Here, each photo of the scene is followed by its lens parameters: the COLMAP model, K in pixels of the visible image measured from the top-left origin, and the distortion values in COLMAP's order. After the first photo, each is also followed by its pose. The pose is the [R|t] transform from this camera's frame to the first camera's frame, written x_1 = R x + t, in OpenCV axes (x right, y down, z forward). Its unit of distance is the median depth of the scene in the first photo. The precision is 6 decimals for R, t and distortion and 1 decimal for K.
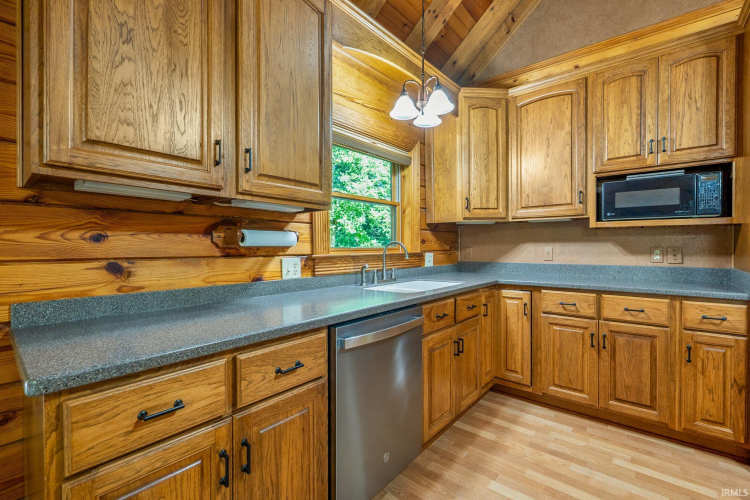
lens RADIAL K [[333.1, 0, 374.8], [0, 333.1, 247.9], [0, 0, 1]] dist [-0.002164, -0.000181]
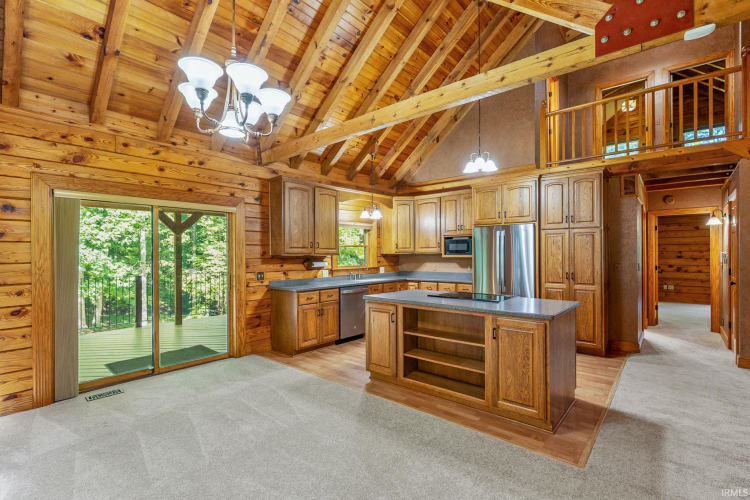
lens RADIAL K [[346.7, 0, 375.0], [0, 346.7, 250.0], [0, 0, 1]] dist [-0.001844, 0.000017]
pose [[0.999947, -0.003872, -0.009489, 0.190434], [0.003705, 0.999840, -0.017488, -0.080789], [0.009555, 0.017452, 0.999802, -1.789095]]
